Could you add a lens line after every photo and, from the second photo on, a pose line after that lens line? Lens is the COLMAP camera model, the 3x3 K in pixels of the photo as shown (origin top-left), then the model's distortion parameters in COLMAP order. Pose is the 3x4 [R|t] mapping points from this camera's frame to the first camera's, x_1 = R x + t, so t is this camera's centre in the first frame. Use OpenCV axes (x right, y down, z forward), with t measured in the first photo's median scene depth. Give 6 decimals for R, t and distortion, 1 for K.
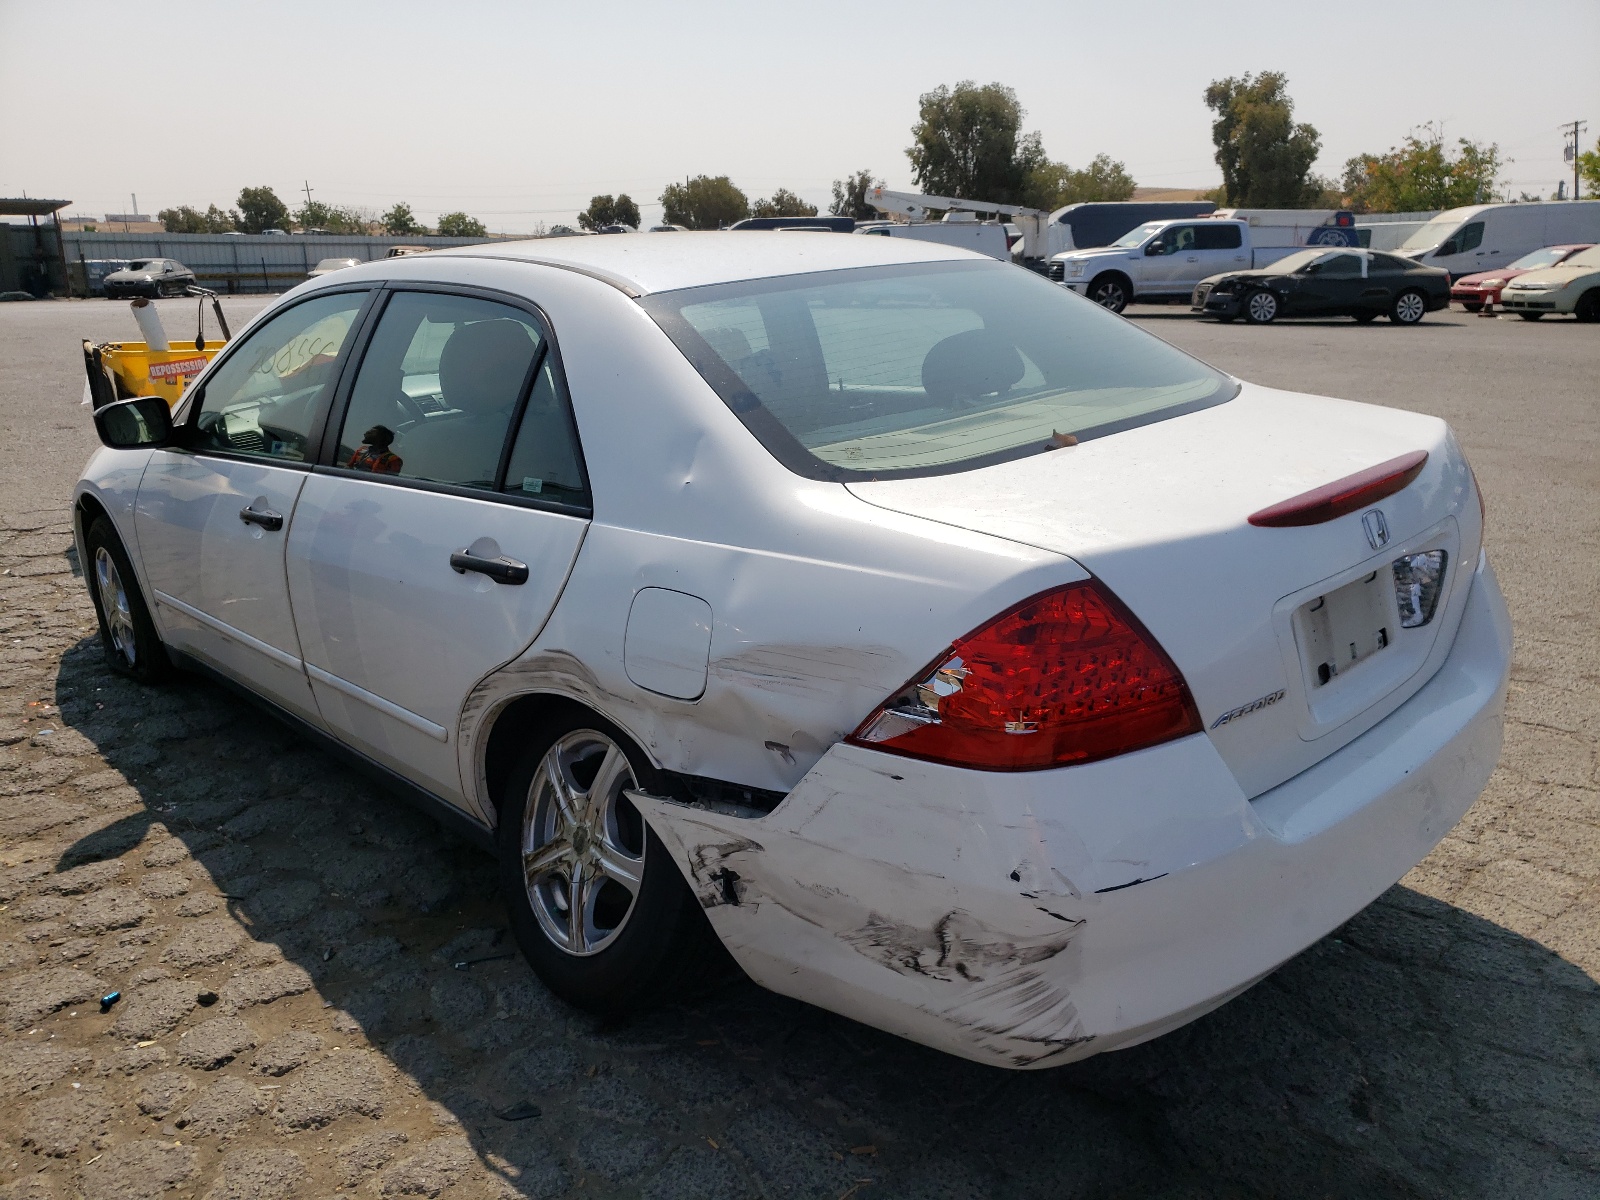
lens RADIAL K [[1454.1, 0, 798.8], [0, 1454.1, 662.5], [0, 0, 1]] dist [0.011611, 0.008477]
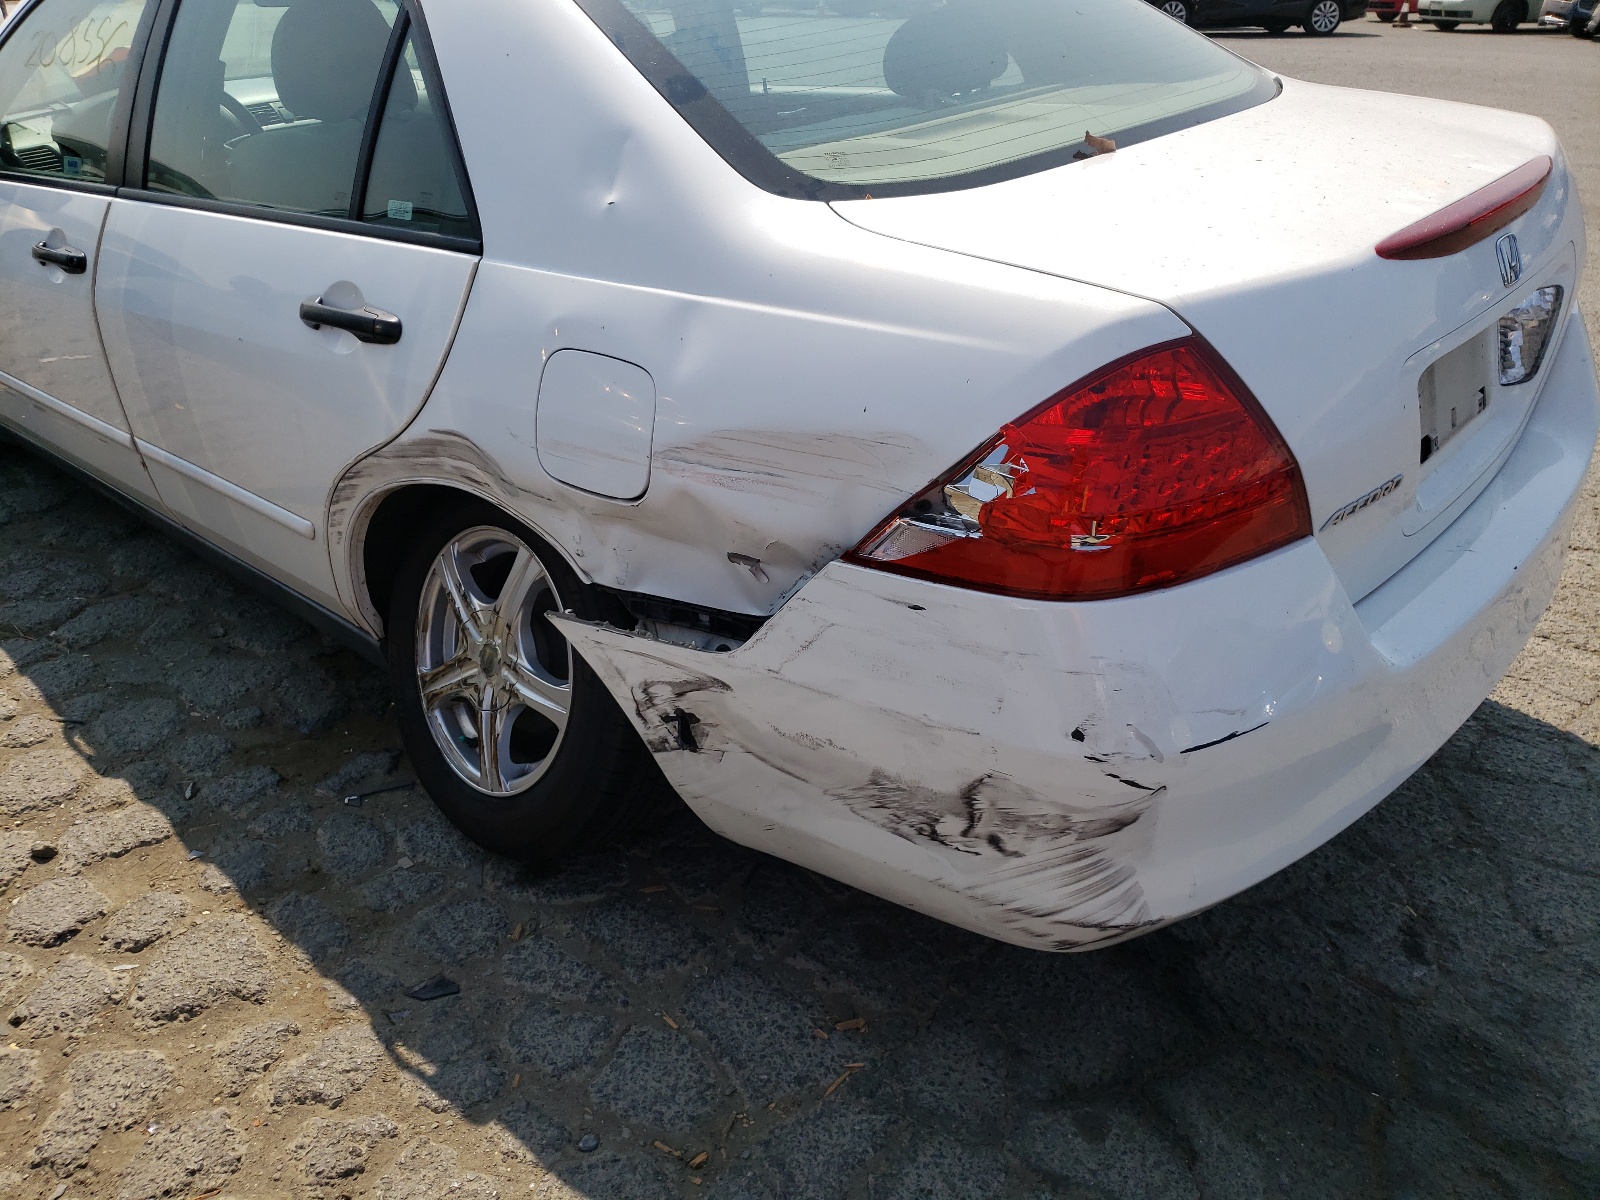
lens RADIAL K [[1454.1, 0, 798.8], [0, 1454.1, 662.5], [0, 0, 1]] dist [0.011611, 0.008477]
pose [[0.996961, -0.028811, 0.072383, -0.037935], [0.015689, 0.984319, 0.175700, -0.019840], [-0.076310, -0.174030, 0.981779, 0.195365]]
